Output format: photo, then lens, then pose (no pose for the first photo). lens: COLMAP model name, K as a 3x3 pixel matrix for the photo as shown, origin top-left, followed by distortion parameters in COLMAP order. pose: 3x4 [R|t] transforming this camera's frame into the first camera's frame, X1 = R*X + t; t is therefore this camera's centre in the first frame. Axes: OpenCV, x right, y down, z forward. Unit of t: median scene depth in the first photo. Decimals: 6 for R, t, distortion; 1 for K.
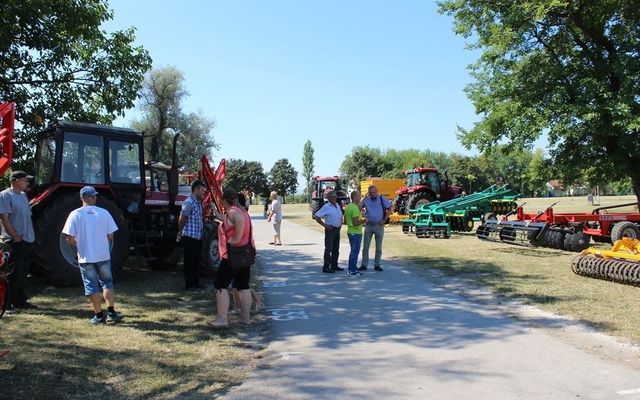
lens RADIAL K [[531.9, 0, 315.4], [0, 531.9, 202.9], [0, 0, 1]] dist [-0.150494, 0.108650]
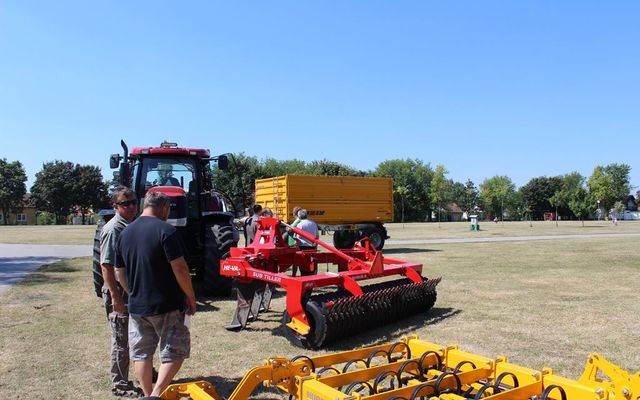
lens RADIAL K [[531.9, 0, 323.1], [0, 531.9, 202.5], [0, 0, 1]] dist [-0.150494, 0.108650]
pose [[0.964558, 0.027405, 0.262444, 0.061528], [-0.016769, 0.998948, -0.042682, -0.010575], [-0.263337, 0.036768, 0.964003, 1.376244]]
